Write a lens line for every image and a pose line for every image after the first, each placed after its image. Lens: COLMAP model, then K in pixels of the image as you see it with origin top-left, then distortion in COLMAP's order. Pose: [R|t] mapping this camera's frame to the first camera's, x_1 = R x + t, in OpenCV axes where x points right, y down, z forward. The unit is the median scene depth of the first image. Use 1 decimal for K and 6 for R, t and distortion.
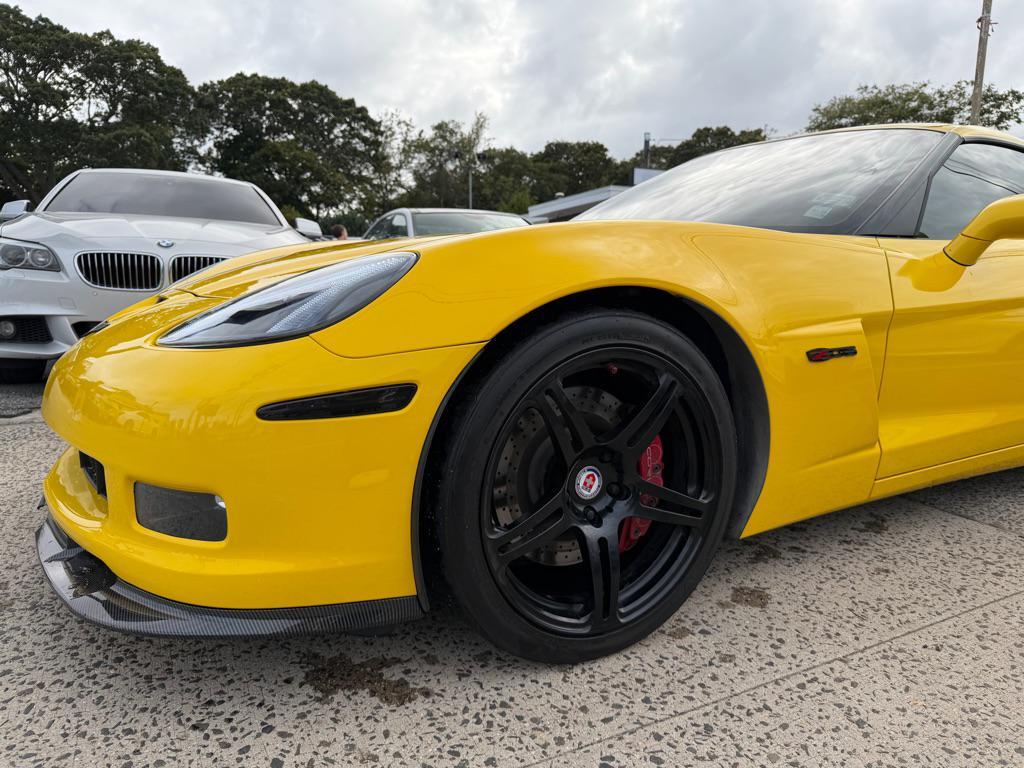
lens RADIAL K [[730.1, 0, 505.8], [0, 730.1, 385.2], [0, 0, 1]] dist [-0.006771, -0.007113]
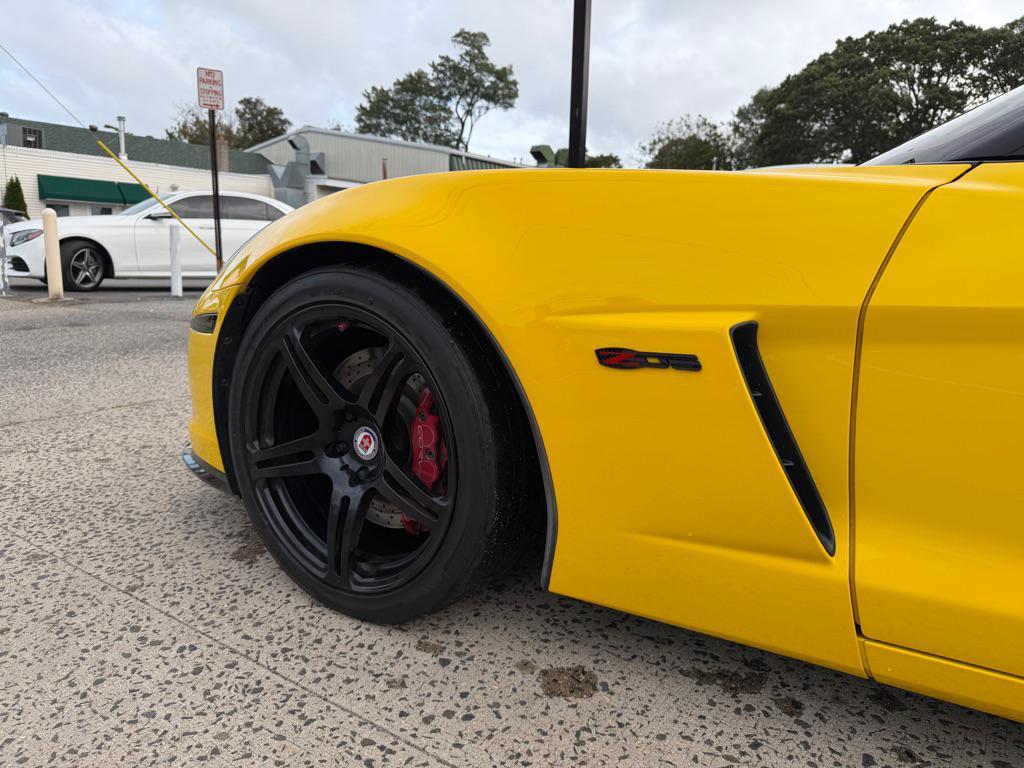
lens RADIAL K [[726.7, 0, 513.4], [0, 726.7, 376.2], [0, 0, 1]] dist [0.065794, -0.086554]
pose [[0.474897, 0.143693, -0.868231, 1.058289], [-0.159026, 0.984350, 0.075929, -0.063942], [0.865554, 0.102013, 0.490316, 0.676498]]
